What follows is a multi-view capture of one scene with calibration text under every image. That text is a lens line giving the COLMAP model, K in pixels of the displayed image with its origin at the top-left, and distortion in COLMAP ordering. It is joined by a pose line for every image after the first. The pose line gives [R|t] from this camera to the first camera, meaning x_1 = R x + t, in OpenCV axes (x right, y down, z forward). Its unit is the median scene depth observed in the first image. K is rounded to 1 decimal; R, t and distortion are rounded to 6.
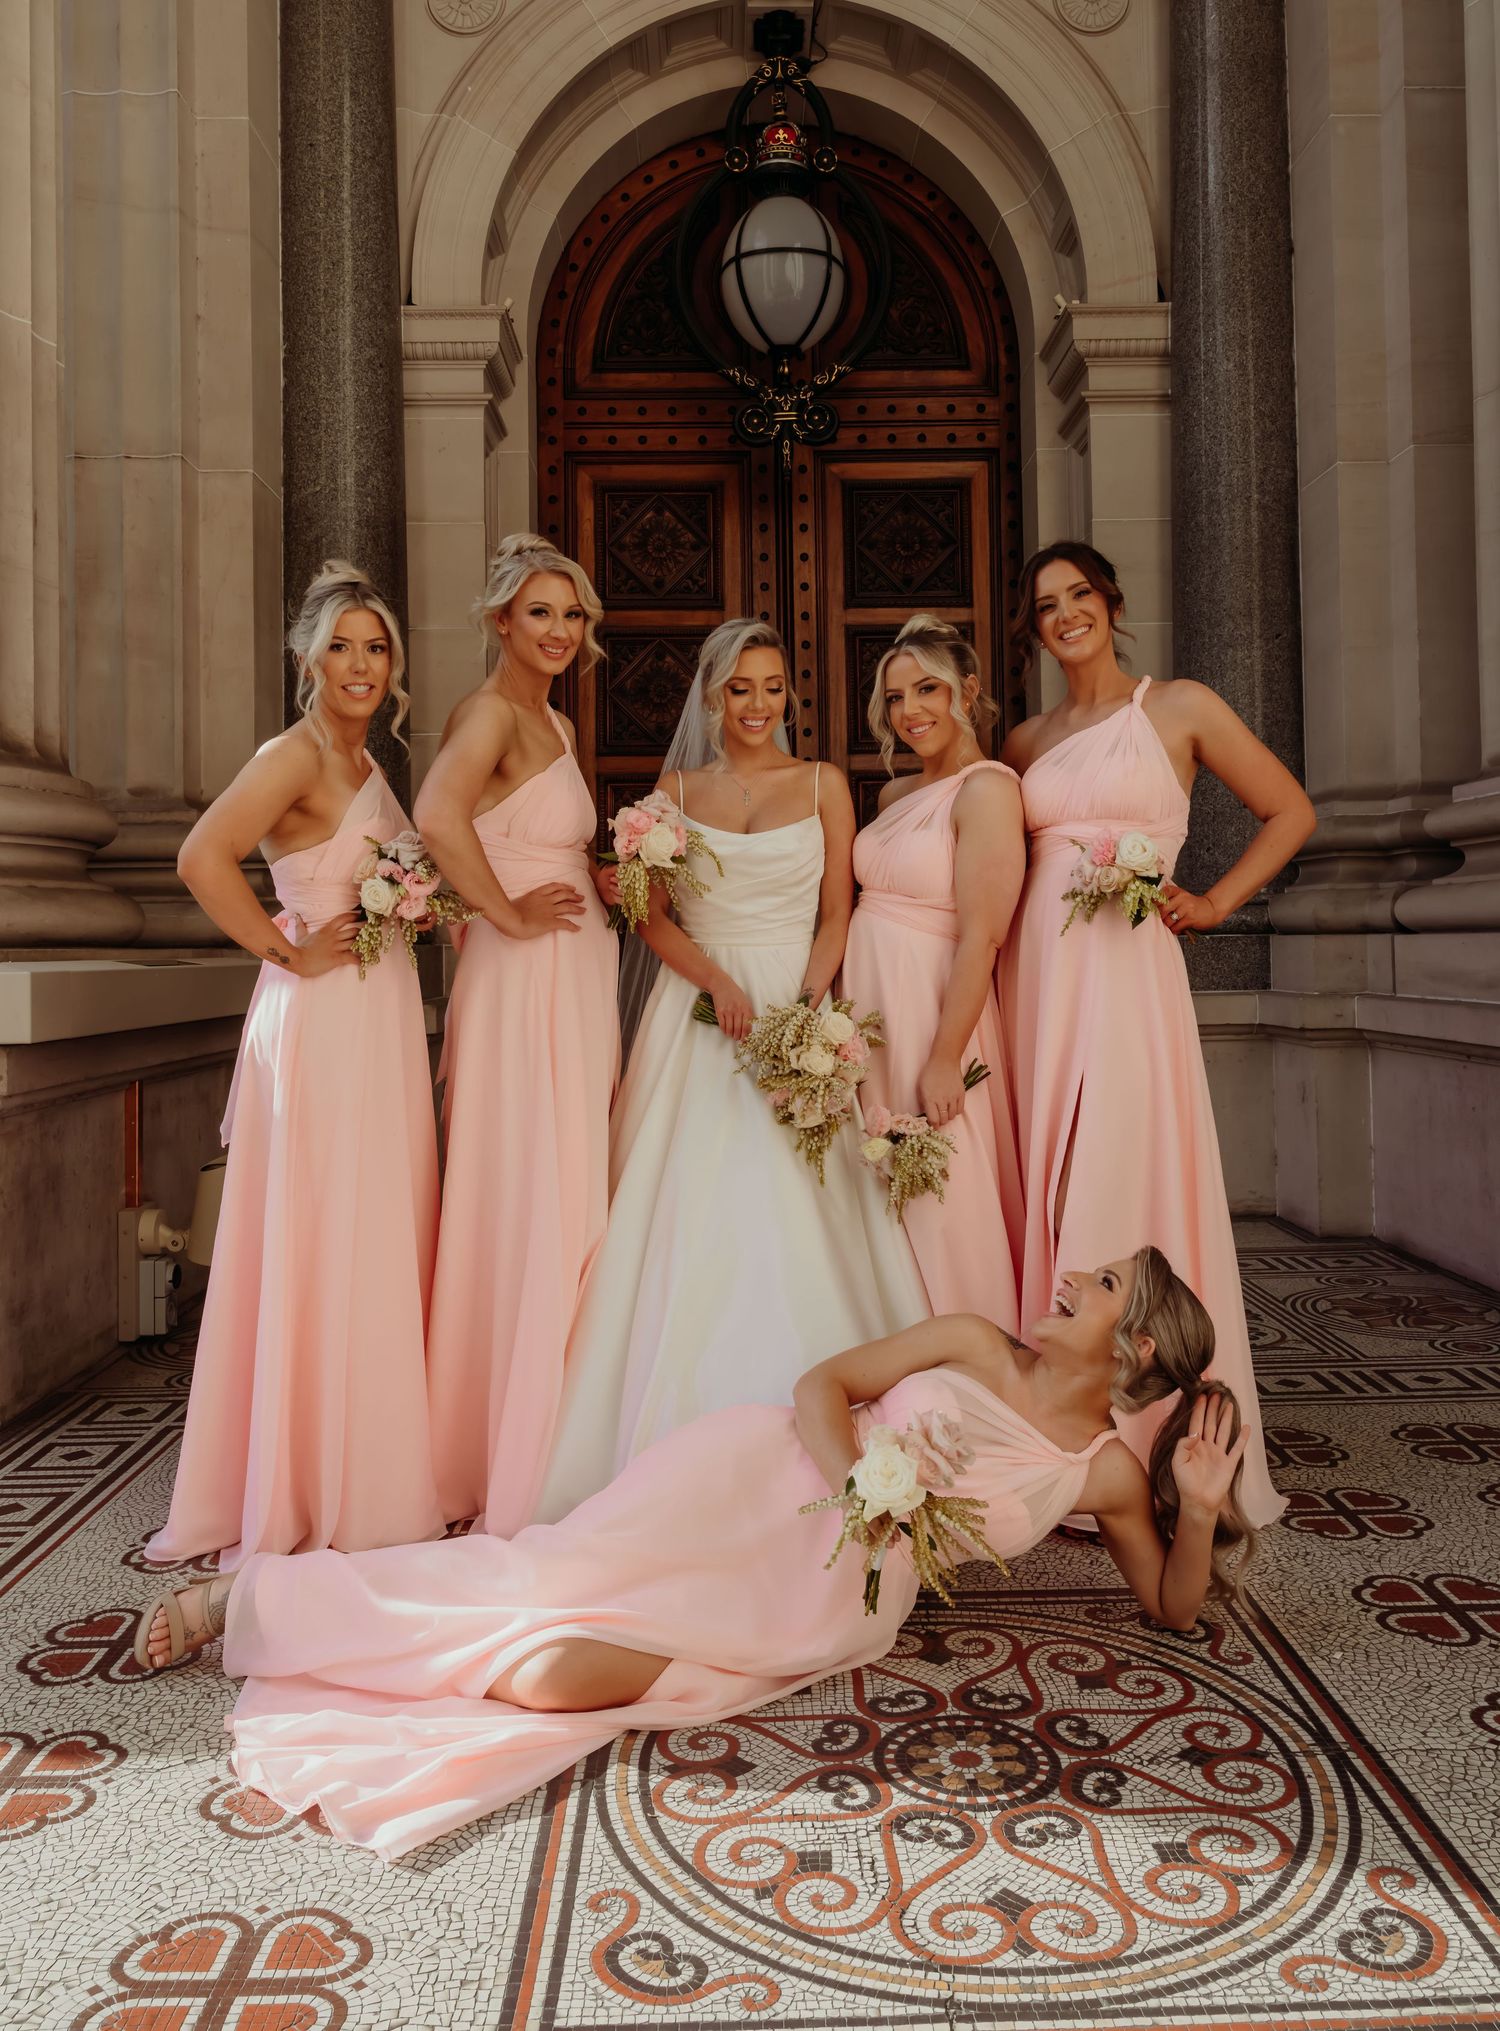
lens RADIAL K [[1553.2, 0, 751.8], [0, 1553.2, 912.3], [0, 0, 1]] dist [0.007864, -0.010922]
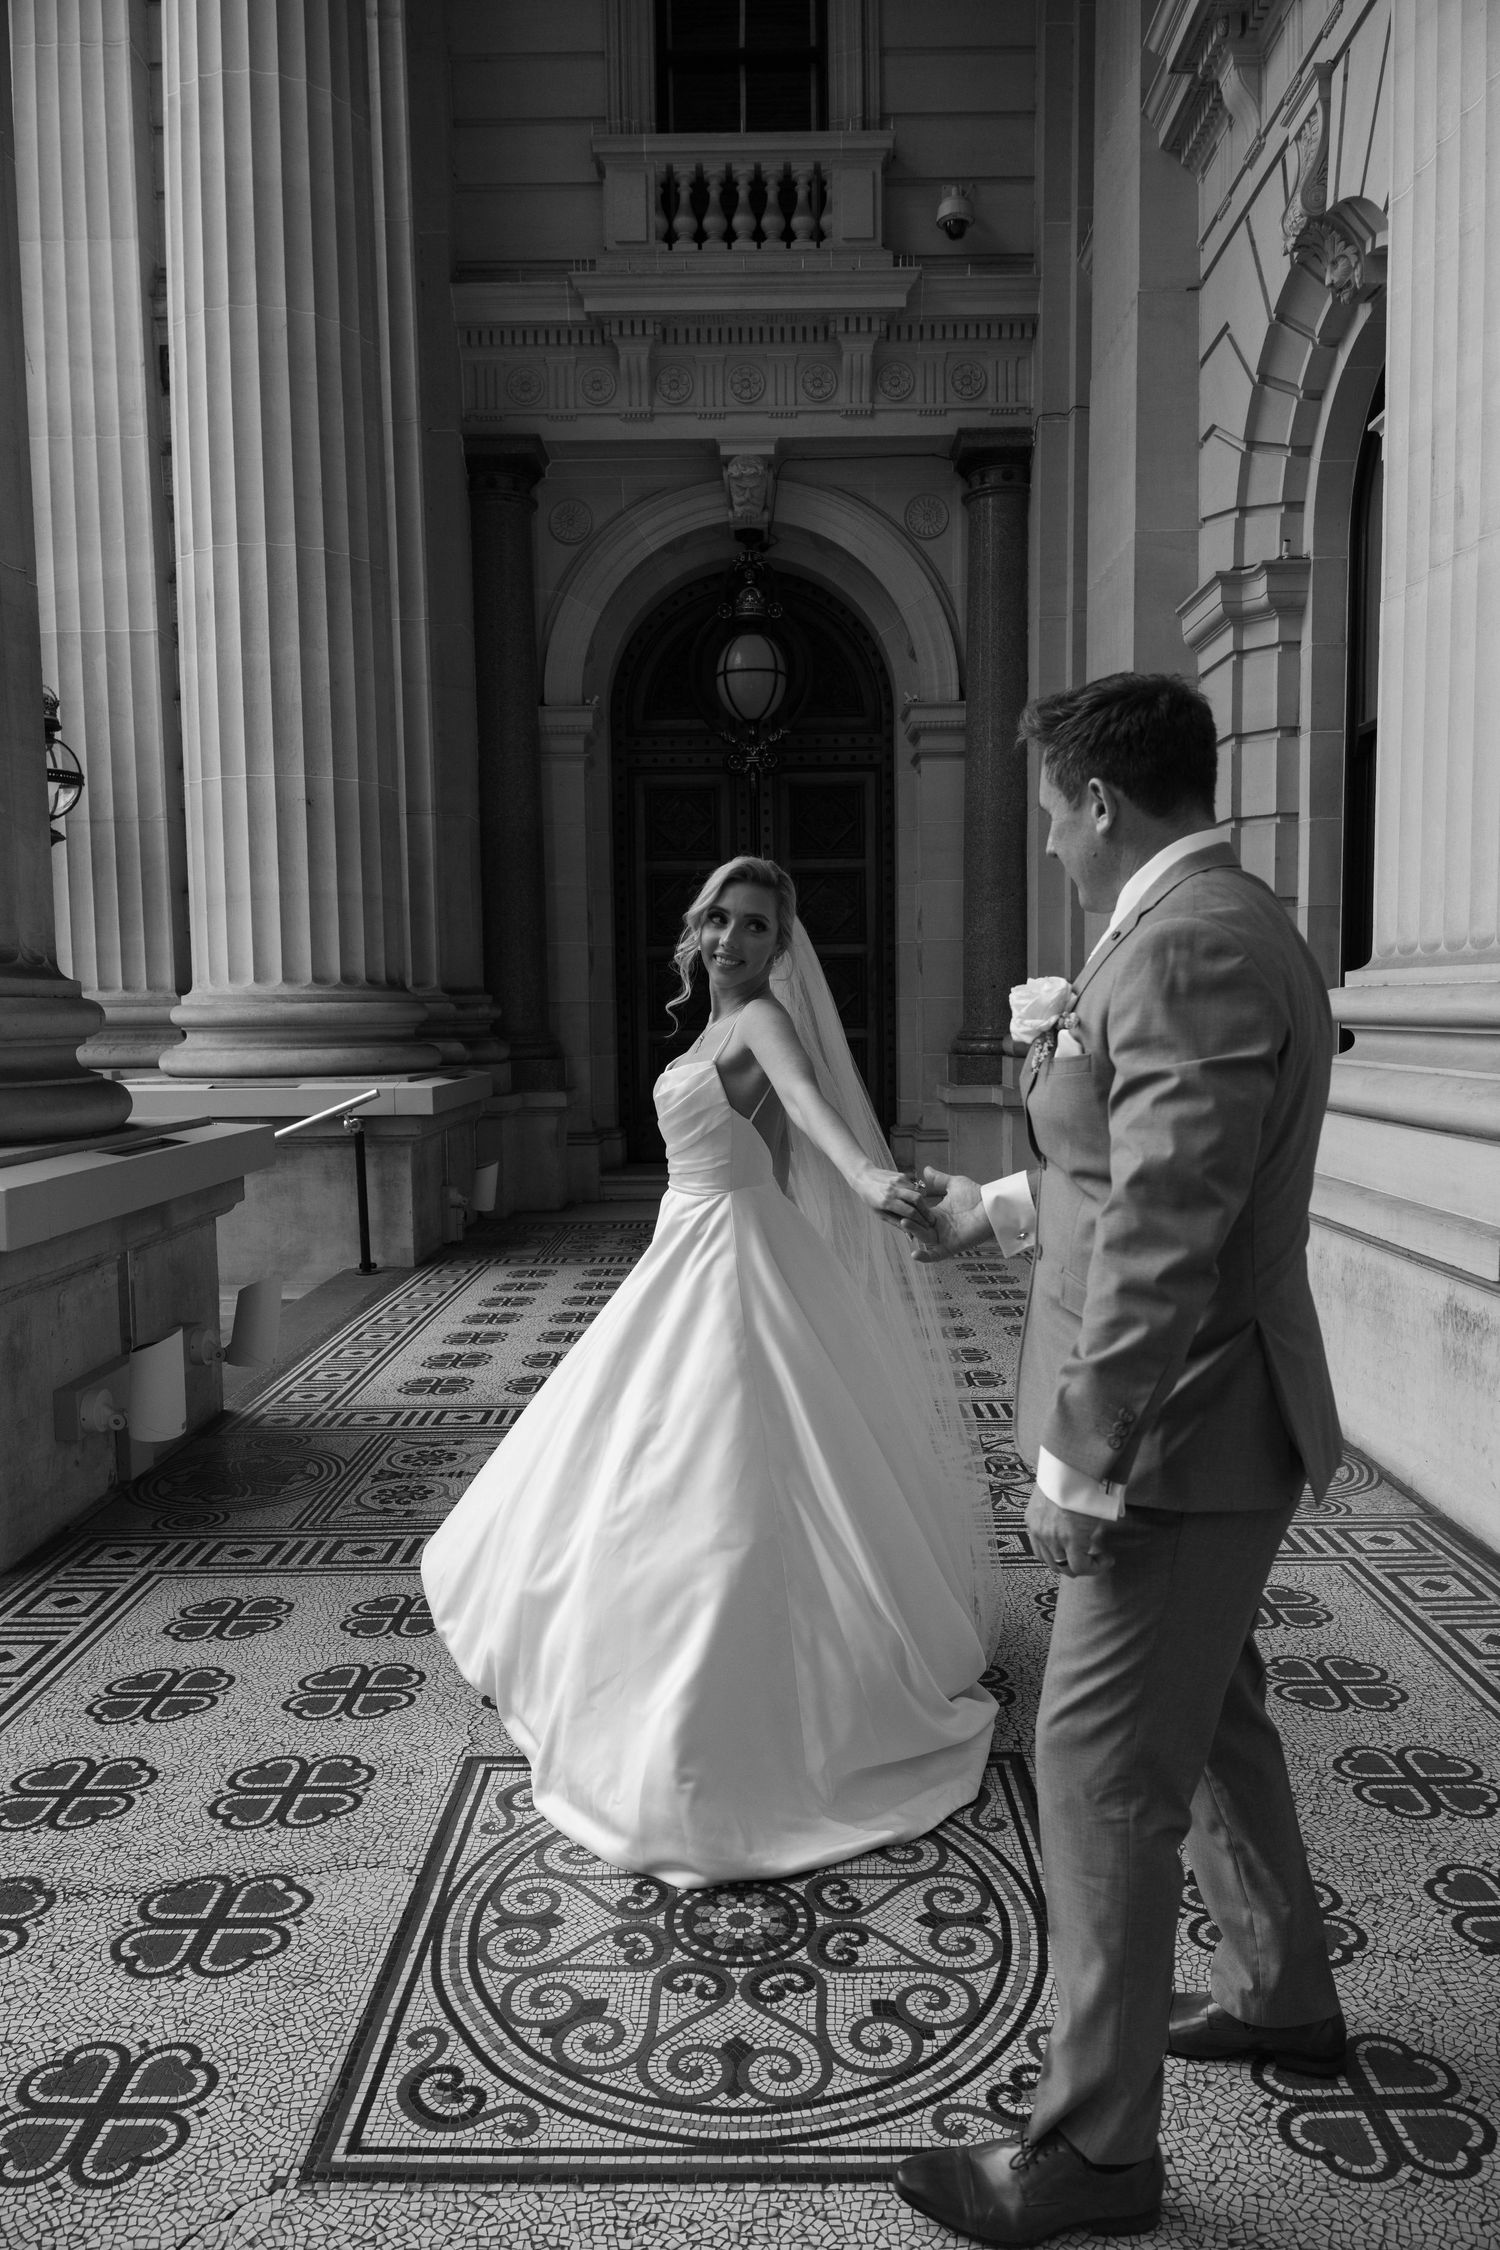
lens RADIAL K [[1510.0, 0, 753.2], [0, 1510.0, 1126.5], [0, 0, 1]] dist [0.010208, -0.023456]
pose [[0.999646, 0.003105, -0.026432, 0.072471], [-0.000397, 0.994801, 0.101841, -0.081482], [0.026611, -0.101794, 0.994450, -0.795344]]
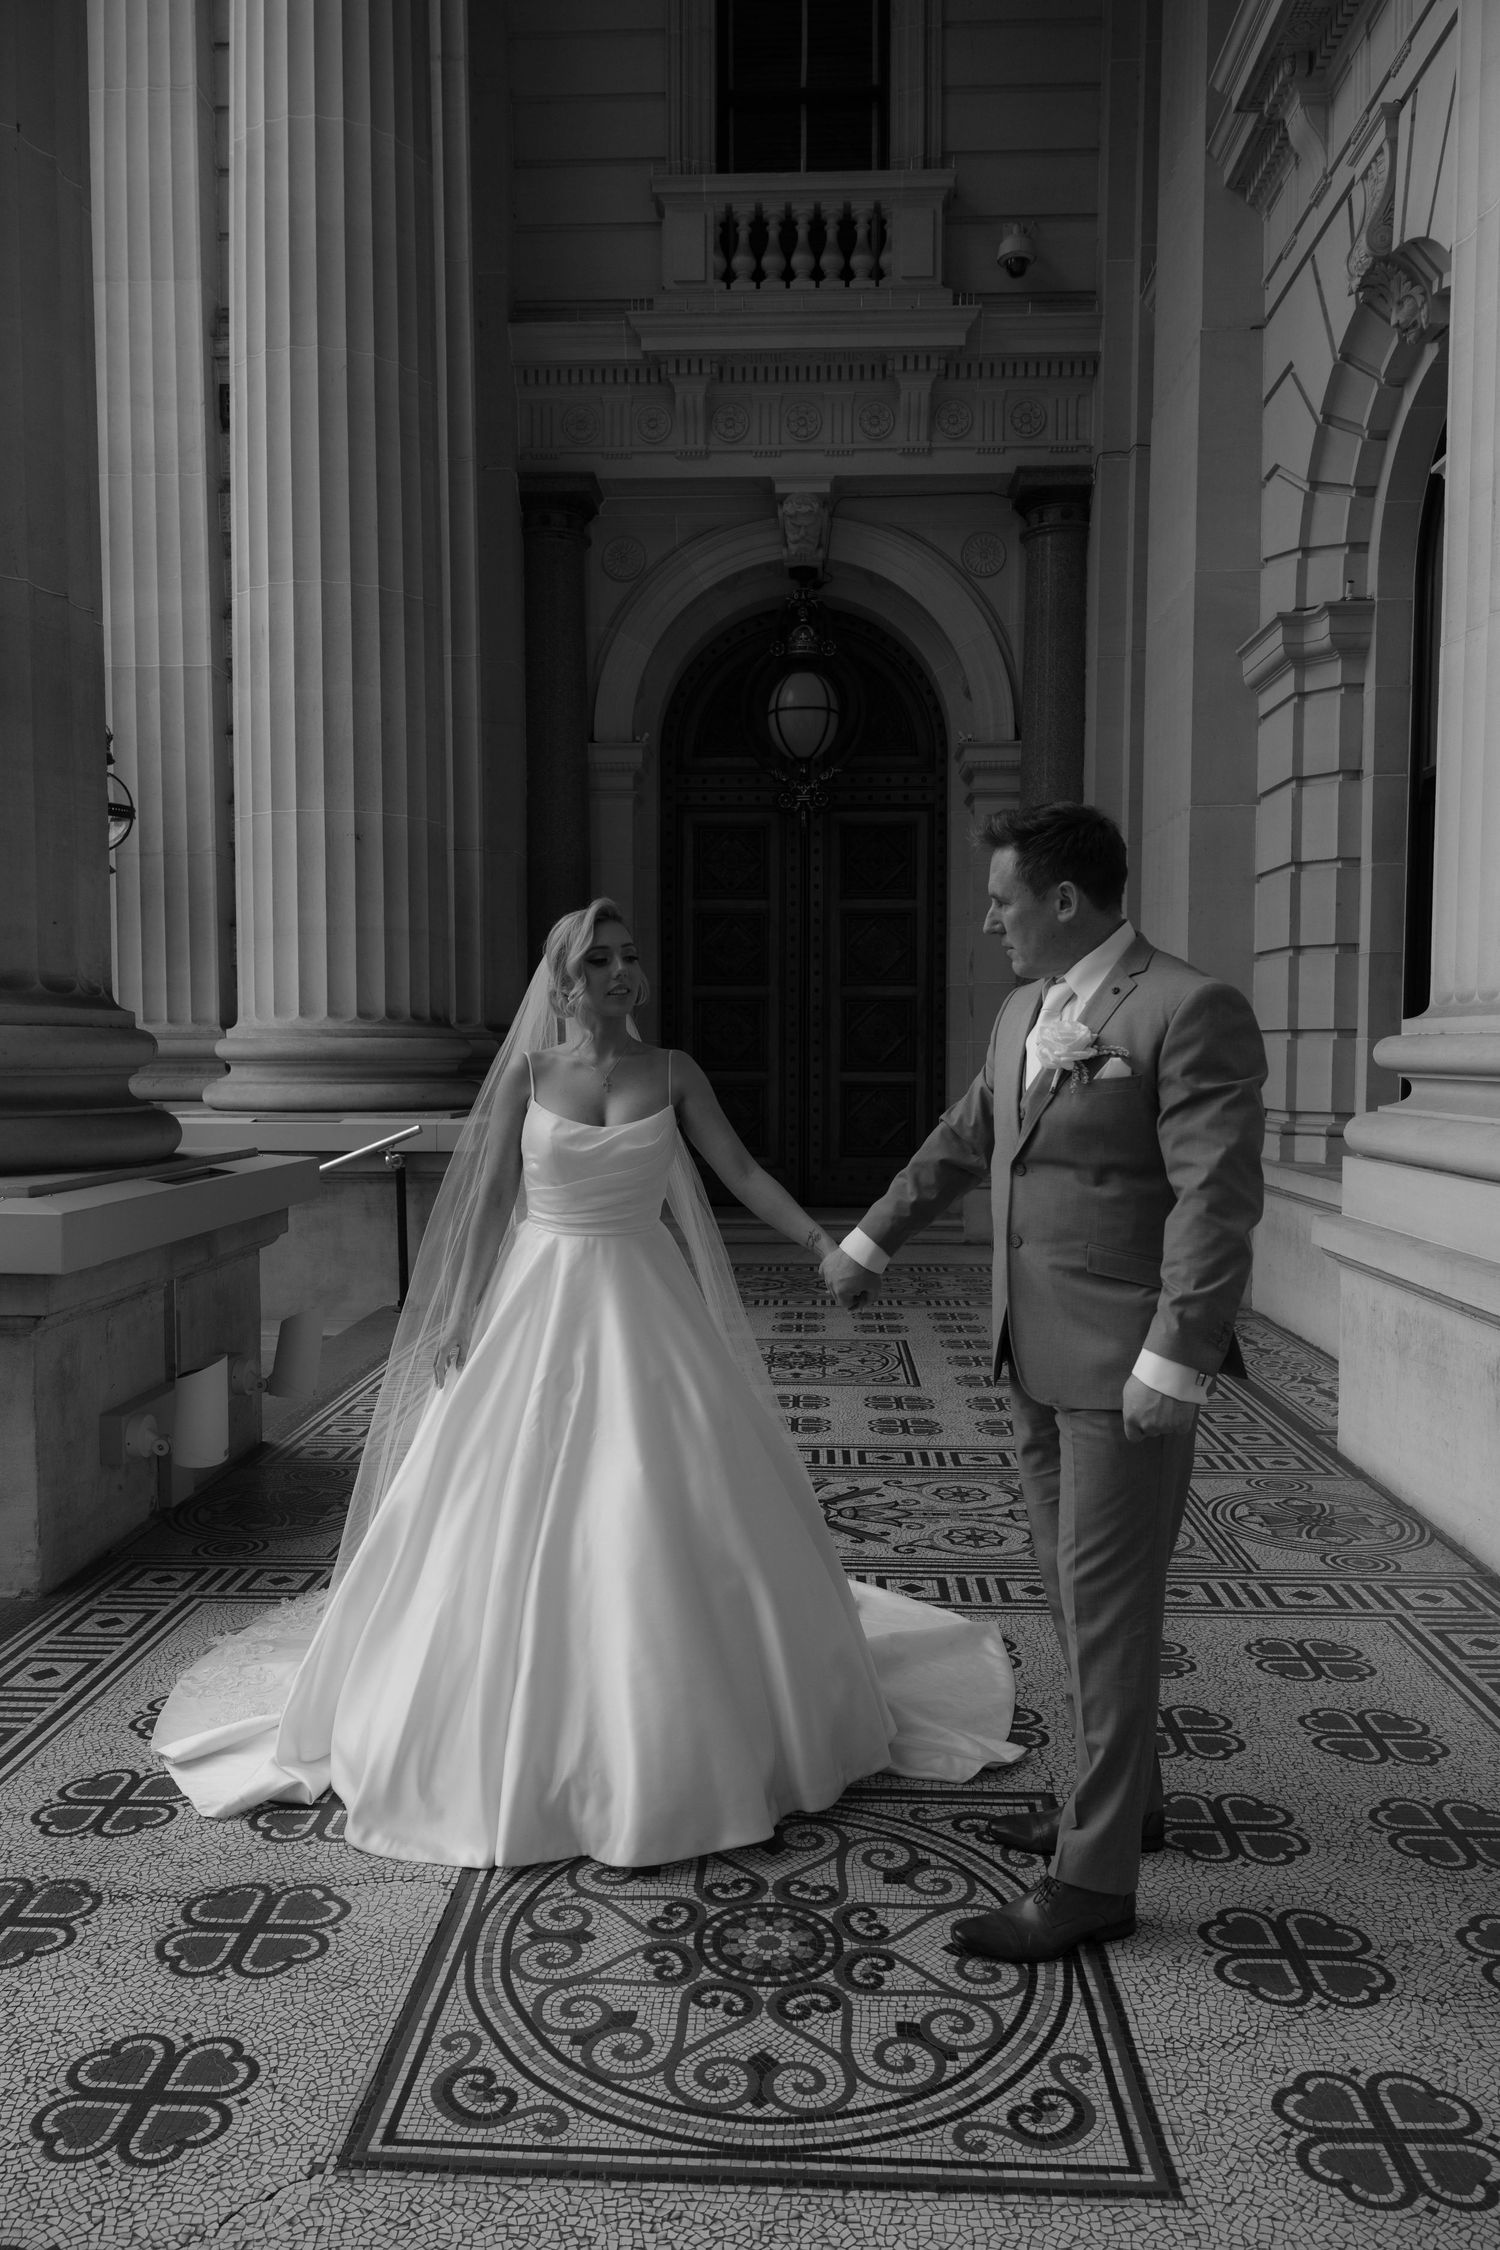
lens RADIAL K [[1557.9, 0, 740.9], [0, 1557.9, 1134.7], [0, 0, 1]] dist [0.014957, -0.028748]
pose [[0.997788, 0.018579, -0.063821, 0.074407], [-0.013610, 0.996904, 0.077436, -0.080027], [0.065062, -0.076396, 0.994953, -0.818337]]
